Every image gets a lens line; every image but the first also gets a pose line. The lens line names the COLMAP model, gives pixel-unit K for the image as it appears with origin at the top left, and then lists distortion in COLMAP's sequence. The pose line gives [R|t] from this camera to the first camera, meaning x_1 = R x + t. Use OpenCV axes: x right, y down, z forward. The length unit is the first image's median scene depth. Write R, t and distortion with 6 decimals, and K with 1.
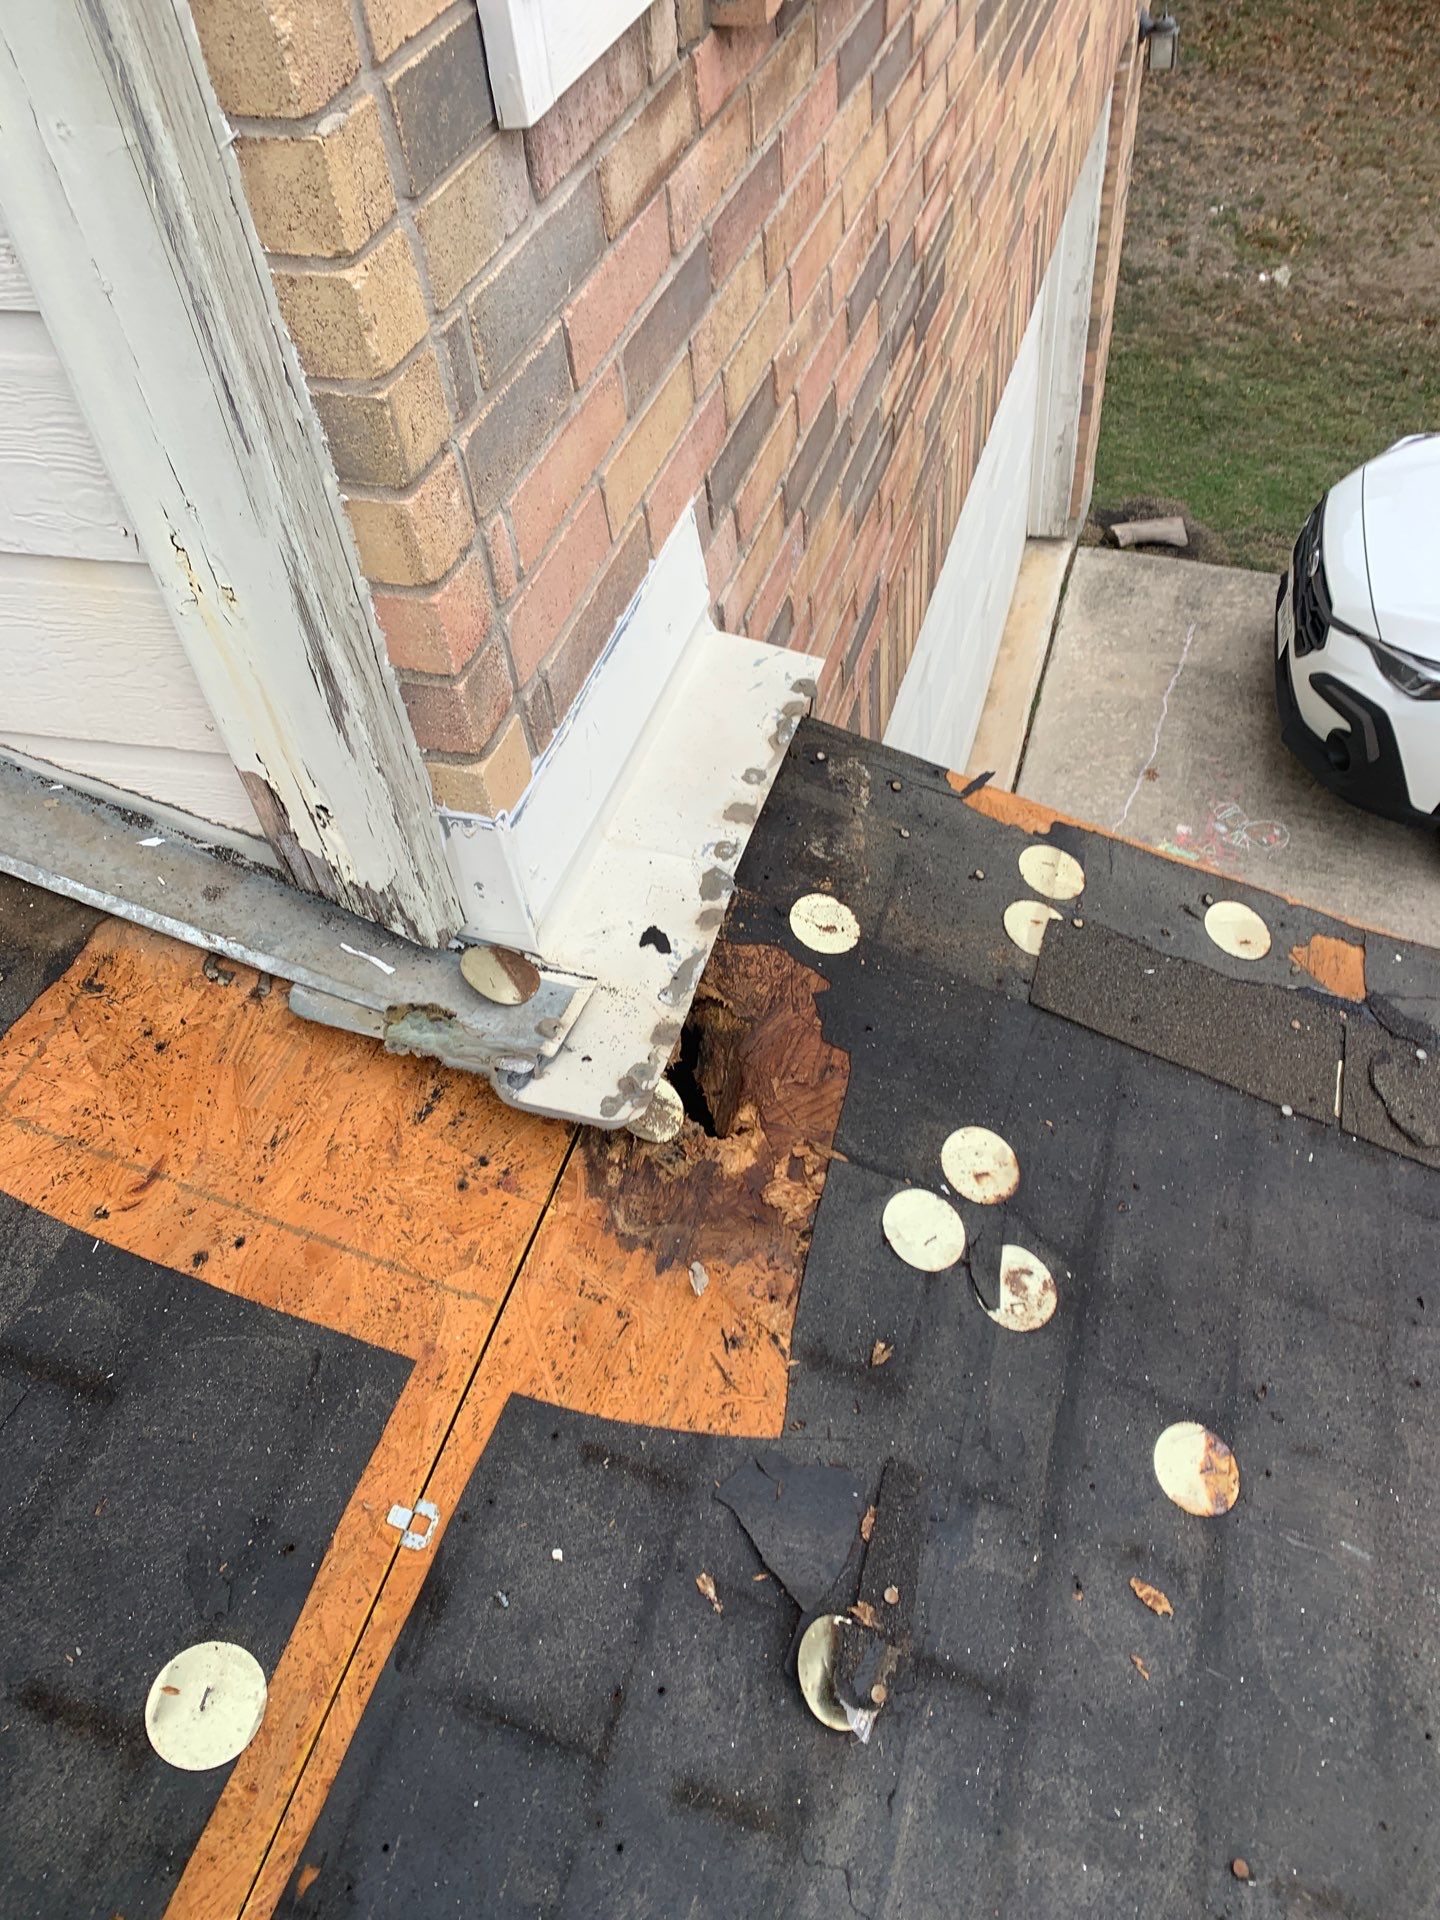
lens RADIAL K [[1433.7, 0, 708.4], [0, 1433.7, 937.6], [0, 0, 1]] dist [0.030854, -0.035087]
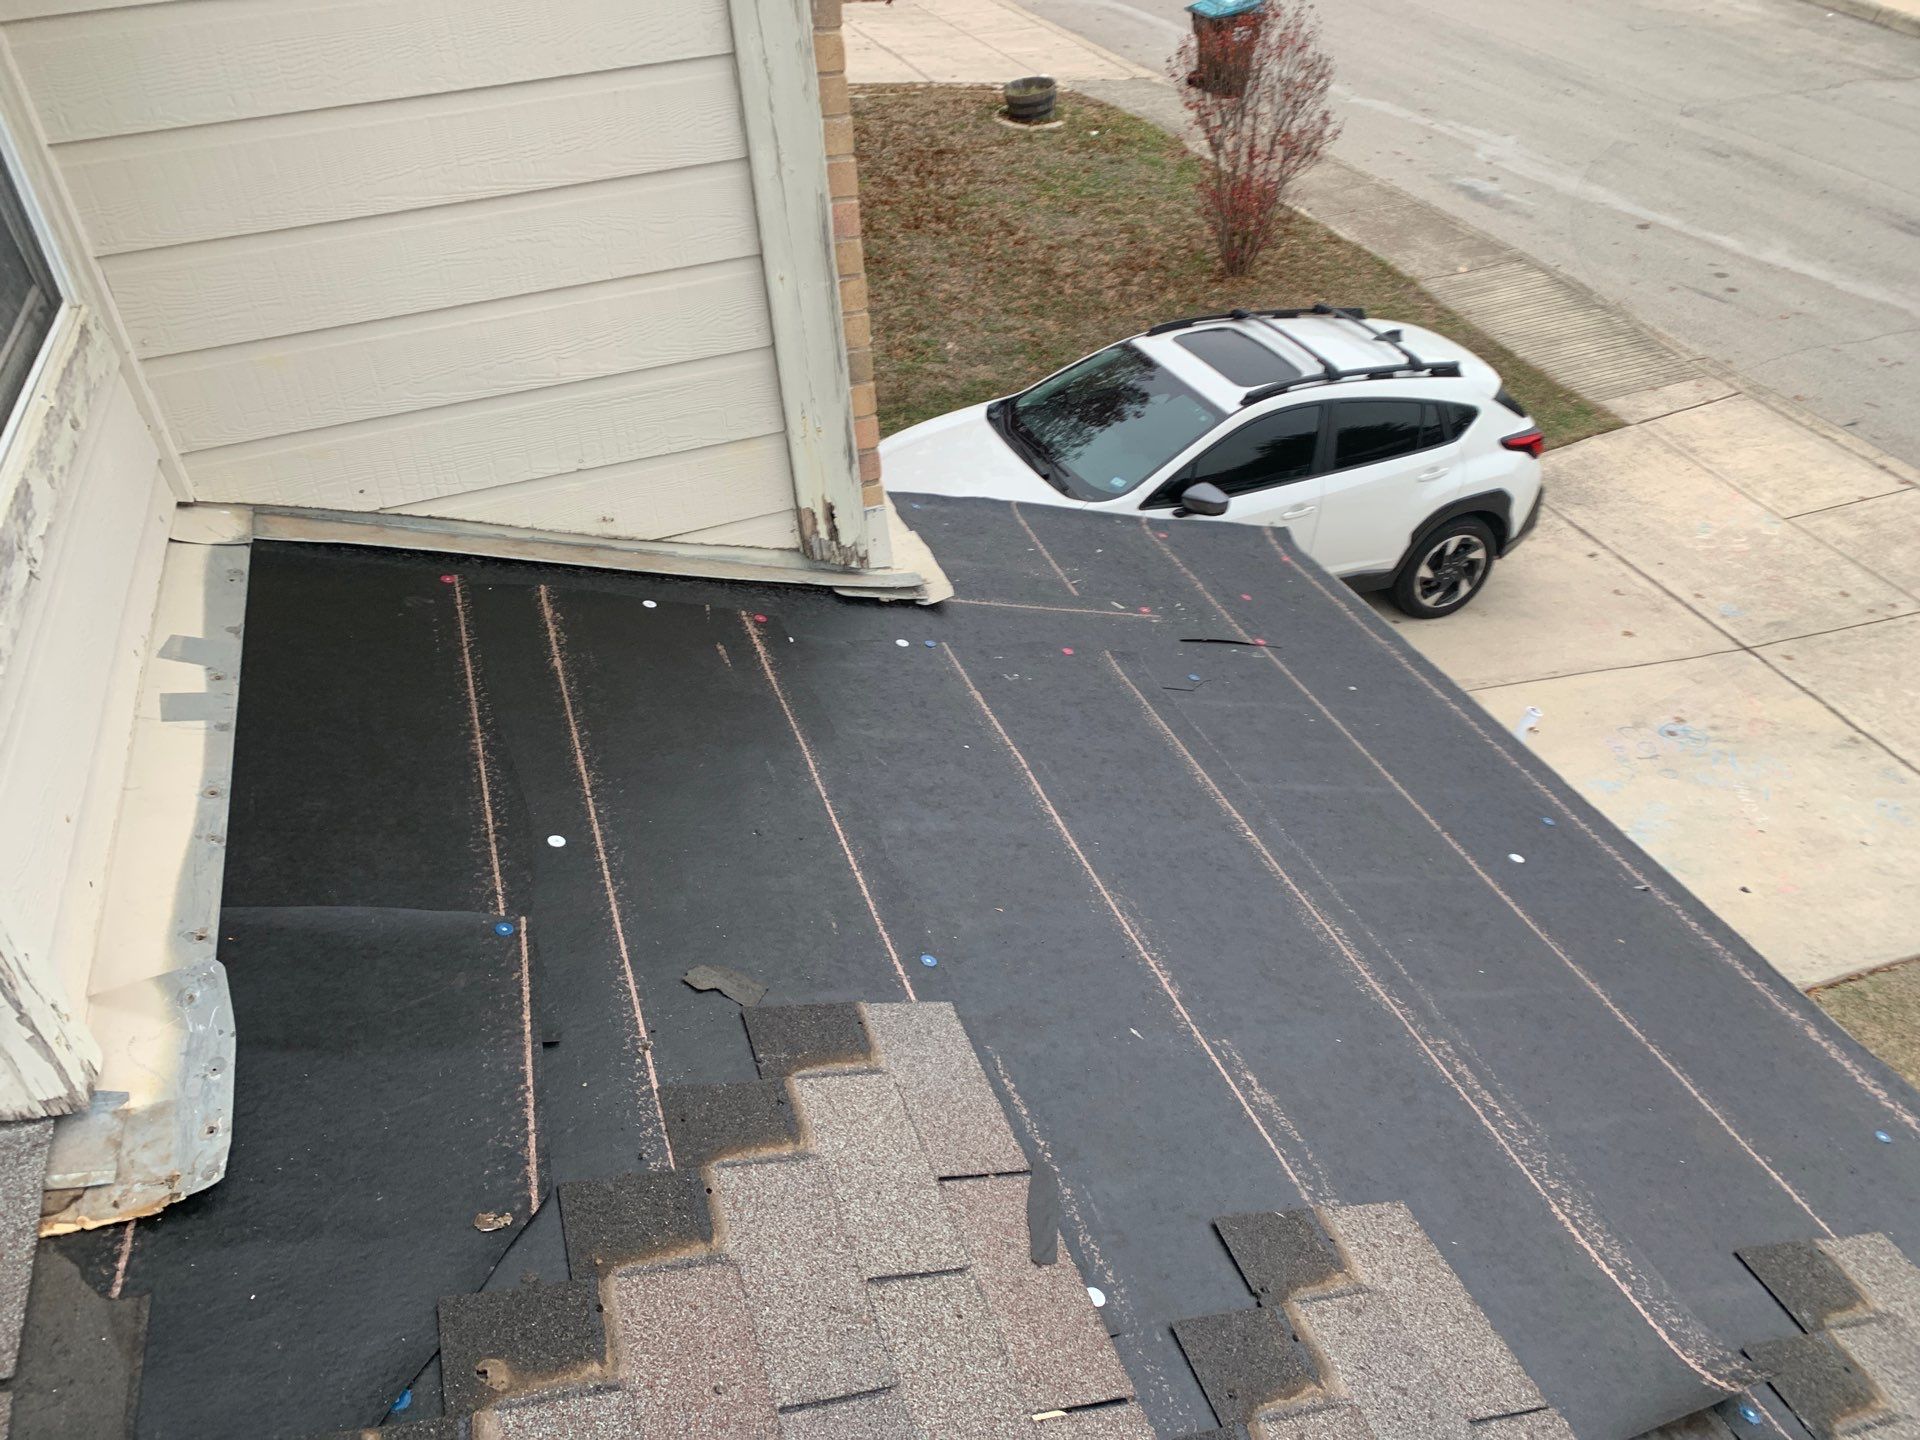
lens RADIAL K [[1440.8, 0, 959.2], [0, 1440.8, 691.7], [0, 0, 1]] dist [0.026126, -0.016407]
pose [[0.797781, -0.298238, 0.524022, -0.834034], [0.421467, 0.897340, -0.130943, 0.348093], [-0.431173, 0.325322, 0.841579, -0.660263]]
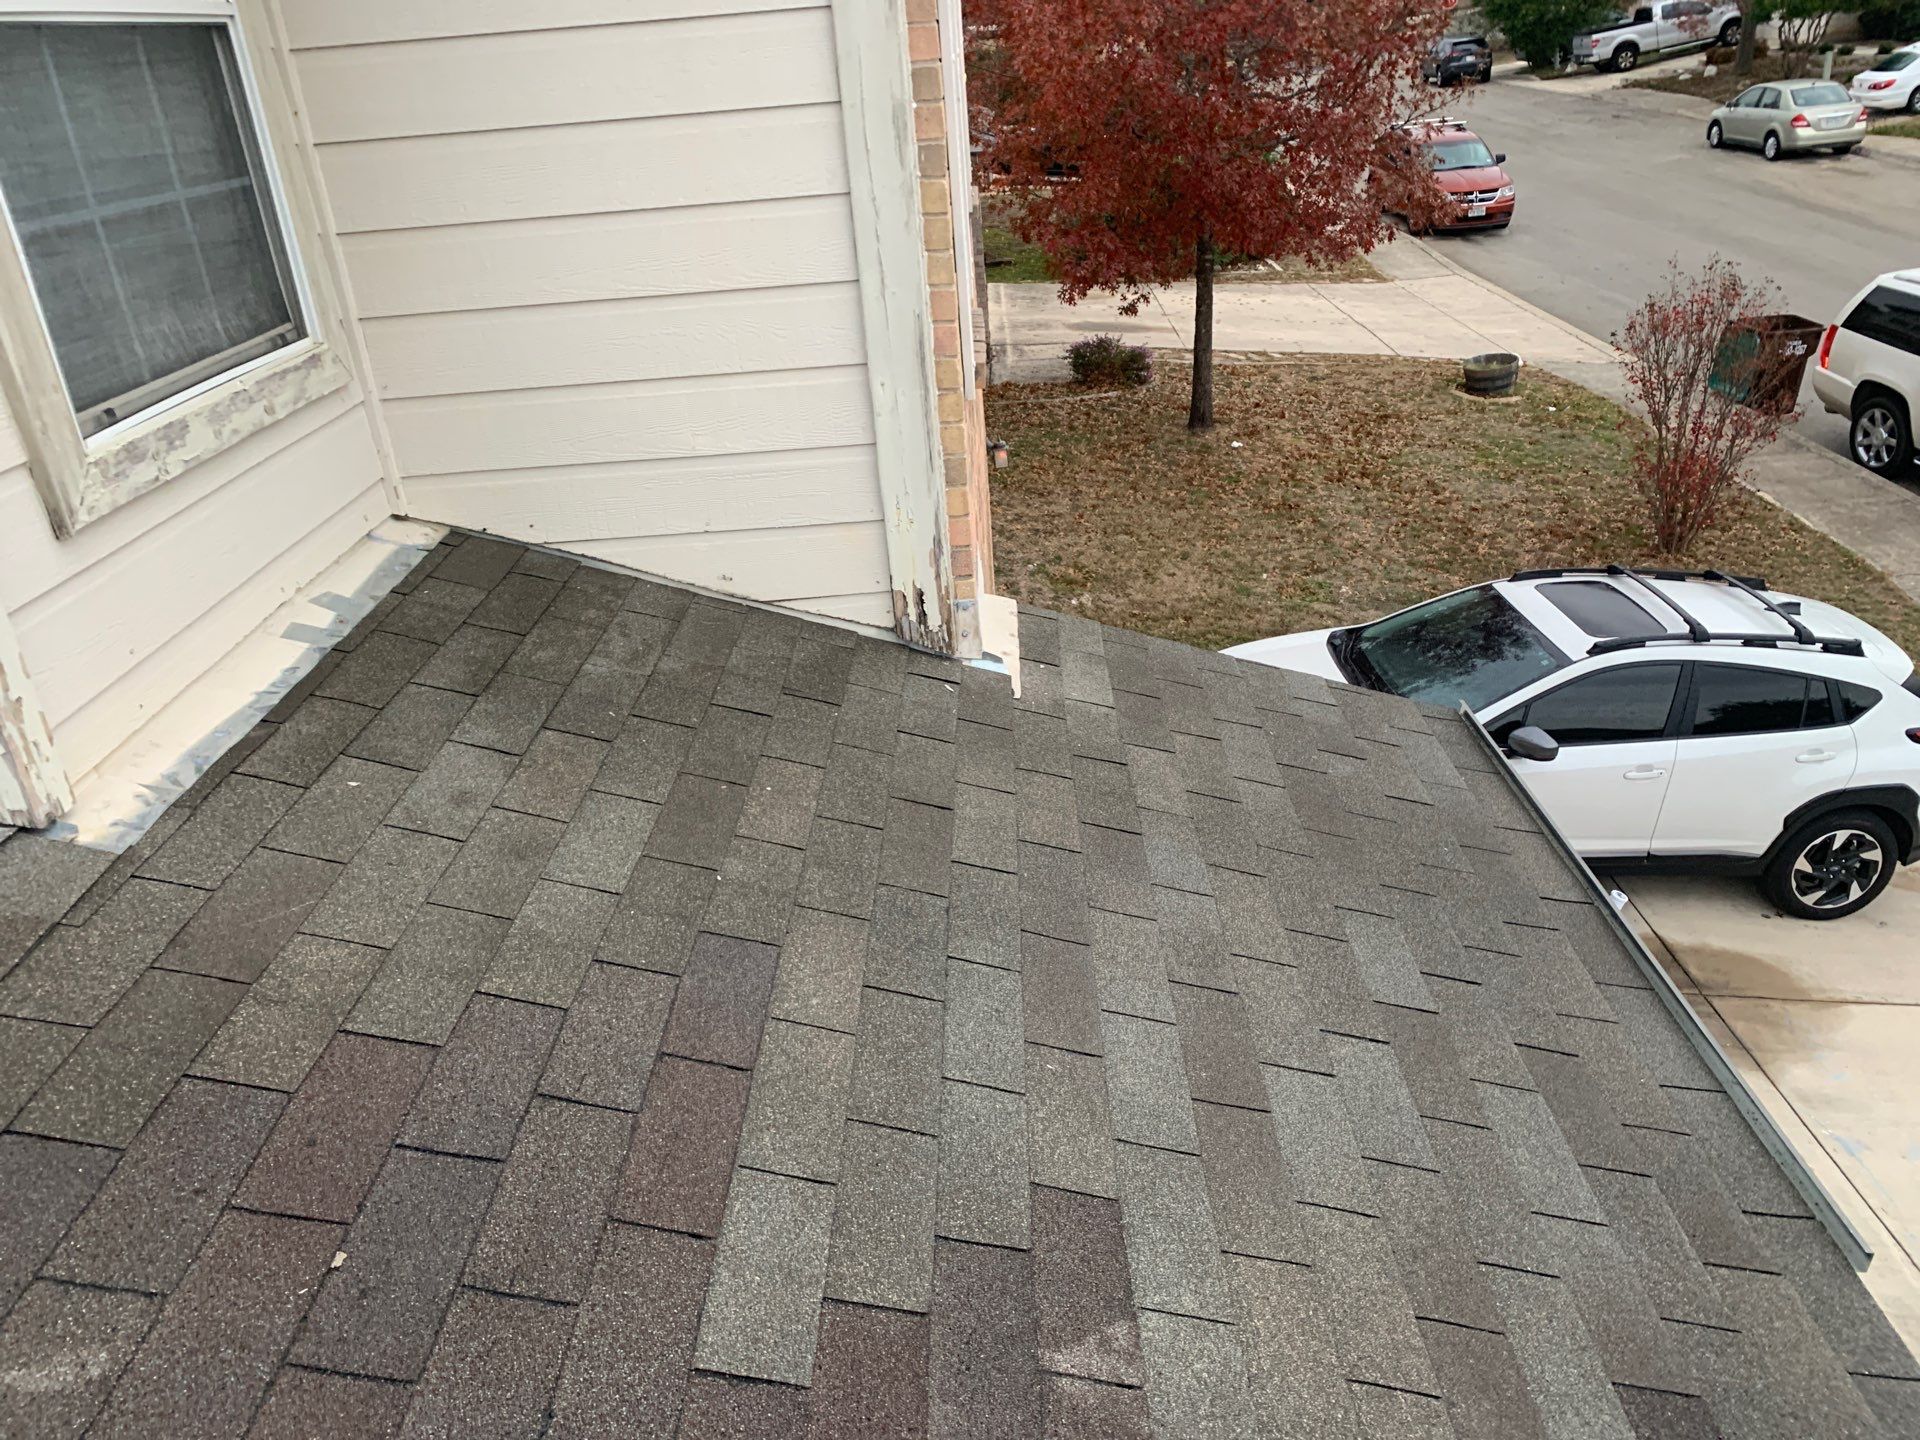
lens RADIAL K [[1448.8, 0, 995.2], [0, 1448.8, 723.9], [0, 0, 1]] dist [0.025382, -0.019179]
pose [[0.948923, -0.100063, 0.299220, -0.554192], [0.211184, 0.906037, -0.366740, 0.675081], [-0.234407, 0.411198, 0.880891, -0.833934]]
